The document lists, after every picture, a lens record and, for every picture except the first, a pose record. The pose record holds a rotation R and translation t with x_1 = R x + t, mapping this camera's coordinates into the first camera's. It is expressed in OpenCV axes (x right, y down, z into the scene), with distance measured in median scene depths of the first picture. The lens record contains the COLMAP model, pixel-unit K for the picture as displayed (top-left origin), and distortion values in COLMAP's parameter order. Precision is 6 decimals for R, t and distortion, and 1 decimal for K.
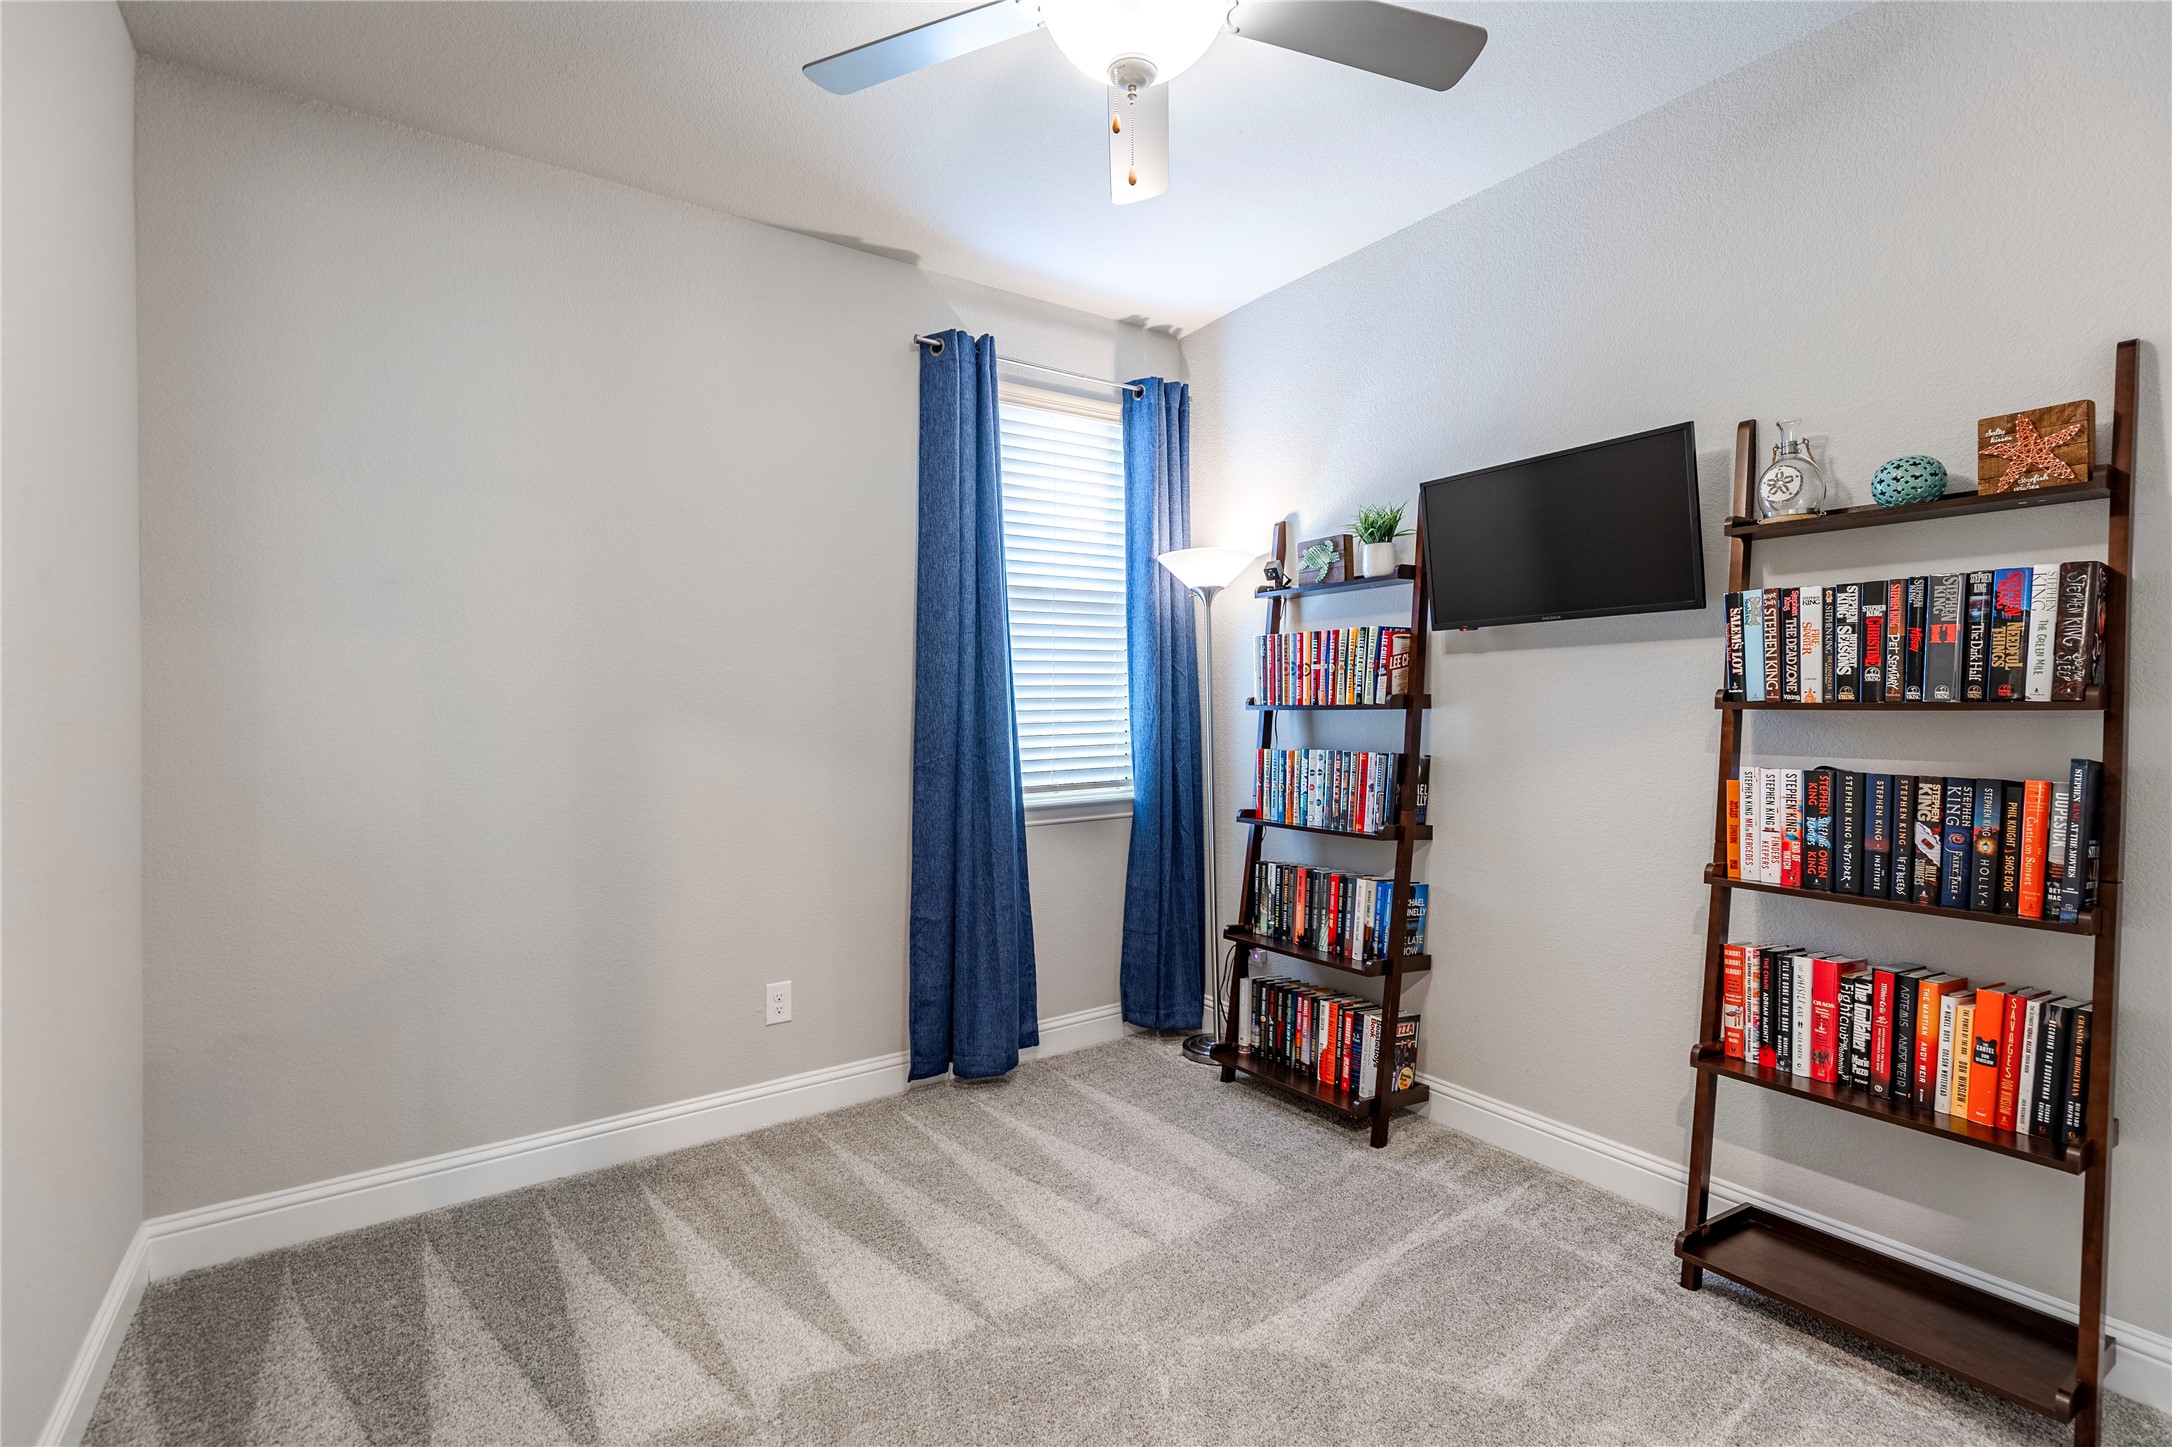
lens RADIAL K [[990.2, 0, 1092.9], [0, 990.2, 709.3], [0, 0, 1]] dist [0.004777, -0.000995]
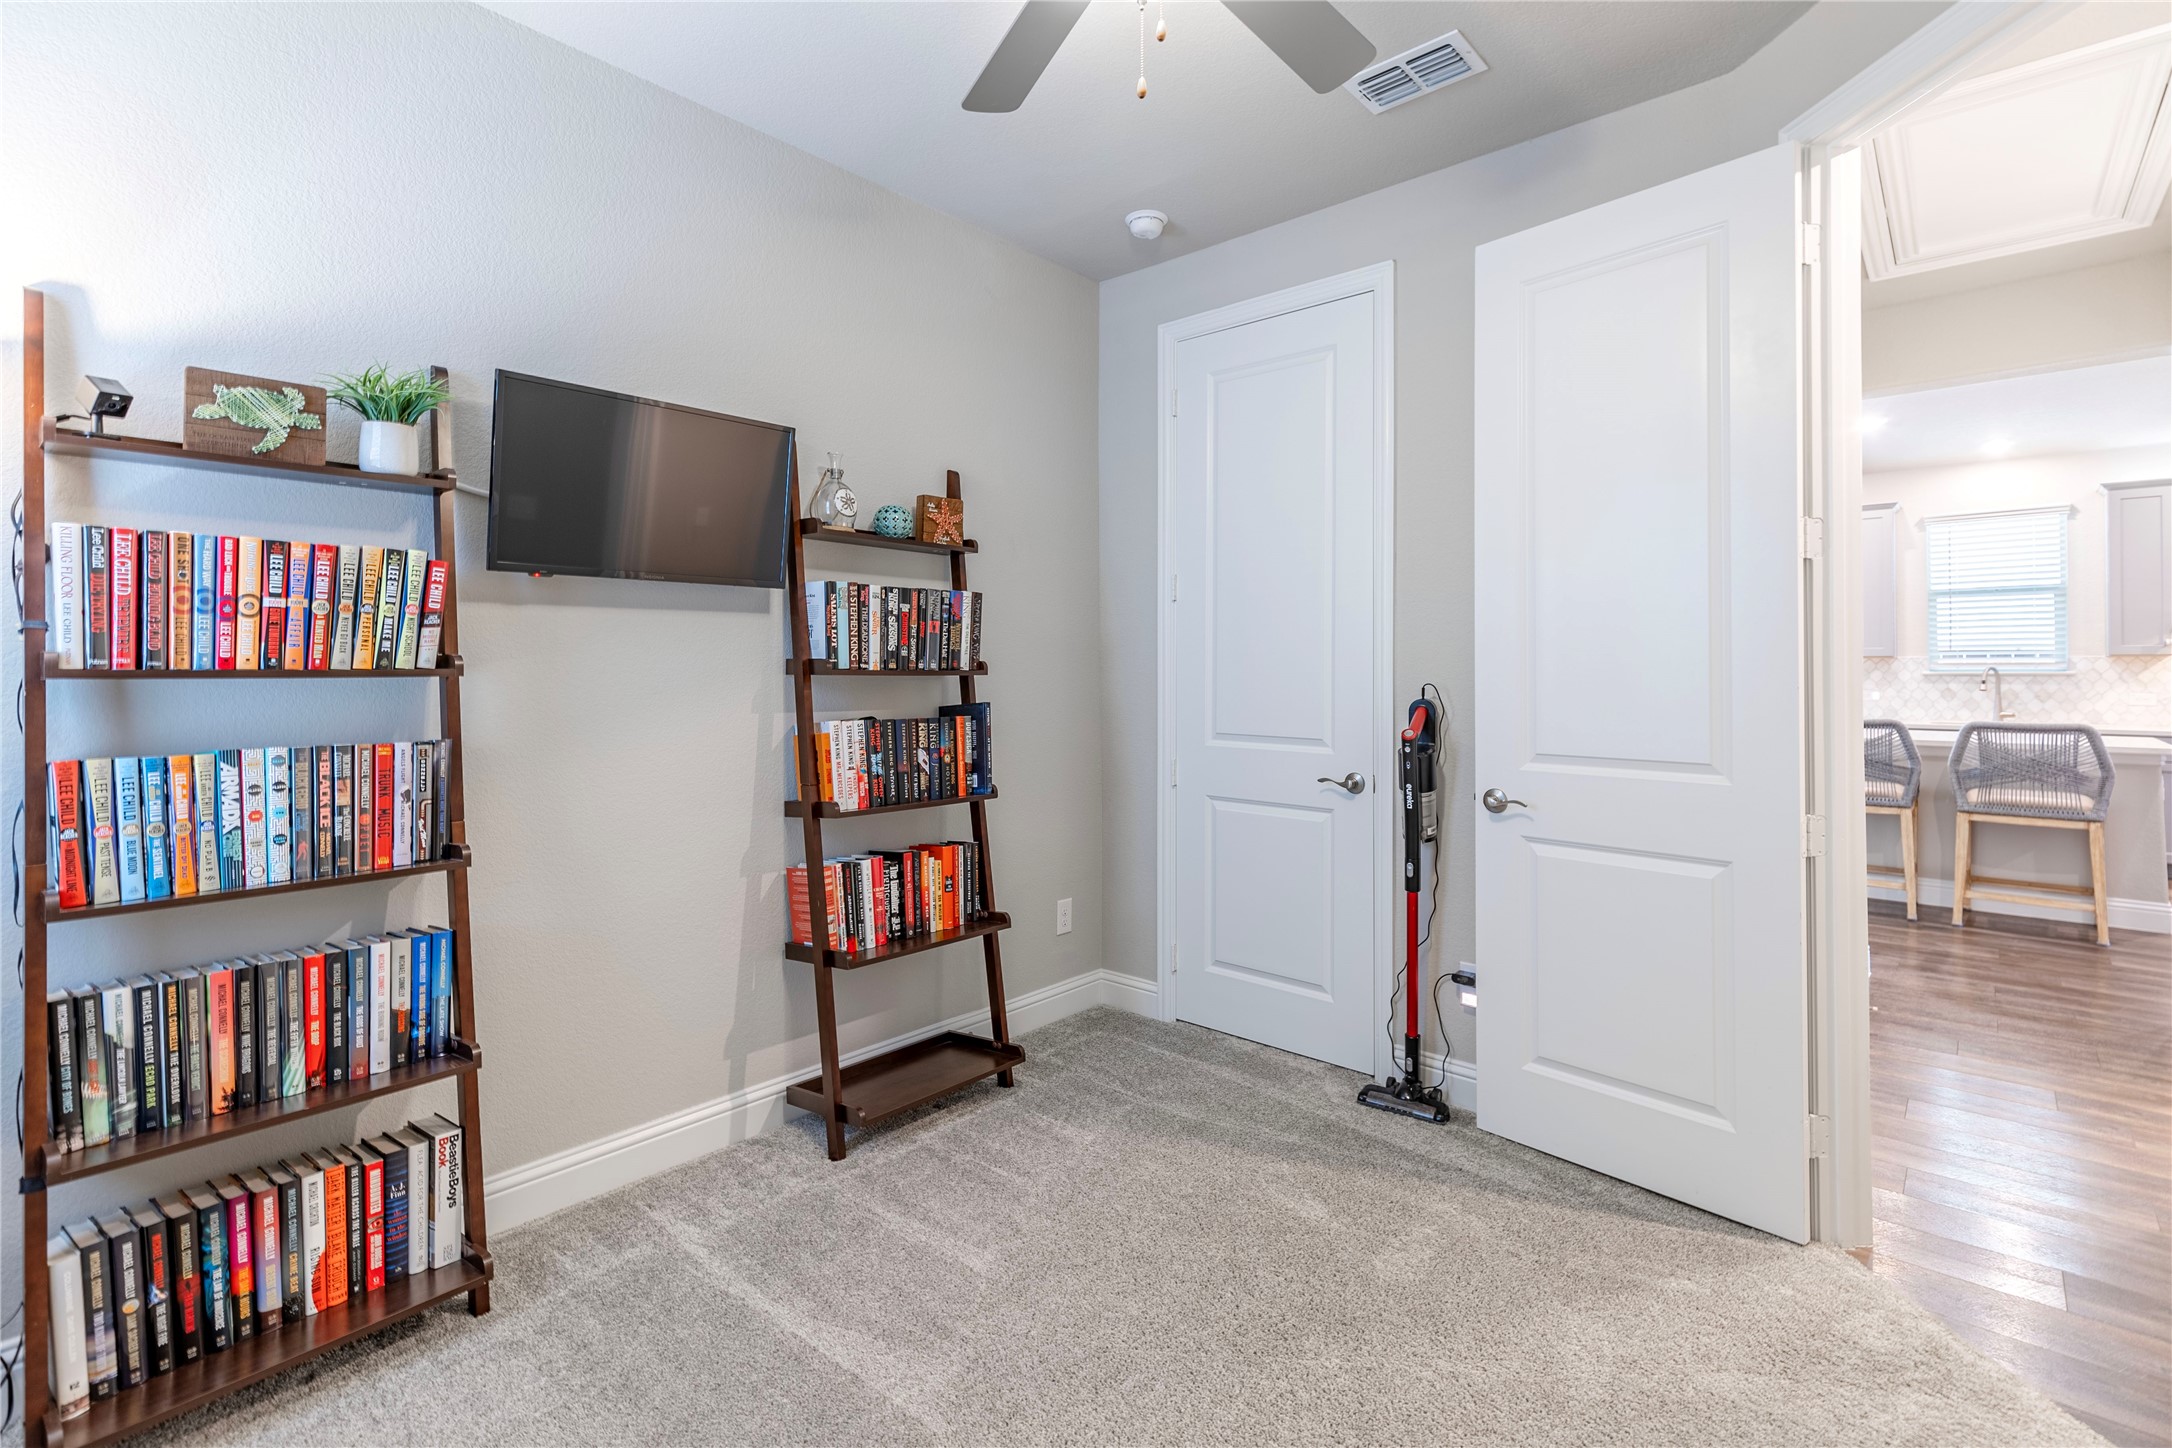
lens RADIAL K [[1022.0, 0, 1089.0], [0, 1022.0, 659.5], [0, 0, 1]] dist [0.002768, 0.000482]
pose [[-0.246993, 0.015621, 0.968891, -0.697447], [0.003476, 0.999878, -0.015235, 0.000976], [-0.969011, -0.000395, -0.247017, 1.042659]]
